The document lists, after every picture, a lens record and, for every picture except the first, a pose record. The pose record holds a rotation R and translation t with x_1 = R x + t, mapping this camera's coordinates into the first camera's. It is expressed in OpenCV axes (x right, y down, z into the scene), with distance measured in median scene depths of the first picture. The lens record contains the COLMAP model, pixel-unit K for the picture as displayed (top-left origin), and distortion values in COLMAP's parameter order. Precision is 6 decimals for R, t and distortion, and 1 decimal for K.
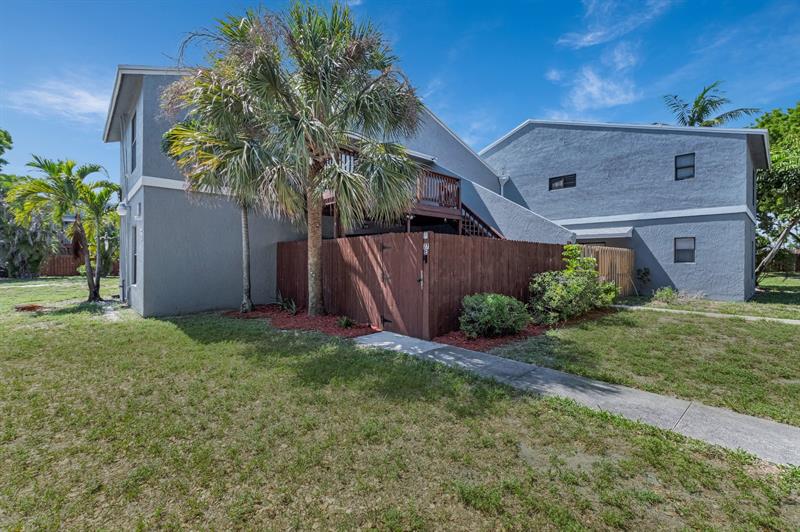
lens RADIAL K [[358.0, 0, 400.2], [0, 358.0, 265.7], [0, 0, 1]] dist [-0.003535, 0.000250]
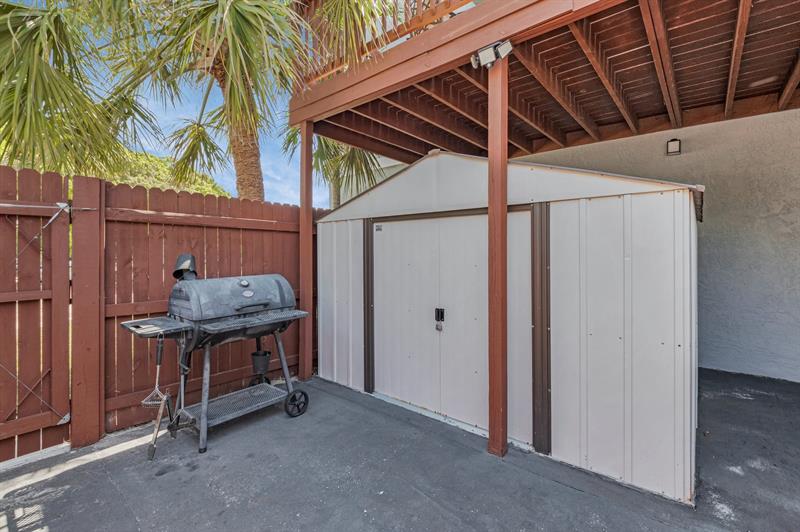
lens RADIAL K [[358.0, 0, 403.1], [0, 358.0, 257.0], [0, 0, 1]] dist [-0.003535, 0.000250]
pose [[0.129489, -0.020047, -0.991378, 0.168837], [-0.007894, 0.999743, -0.021247, -0.000158], [0.991549, 0.010577, 0.129297, 0.632377]]
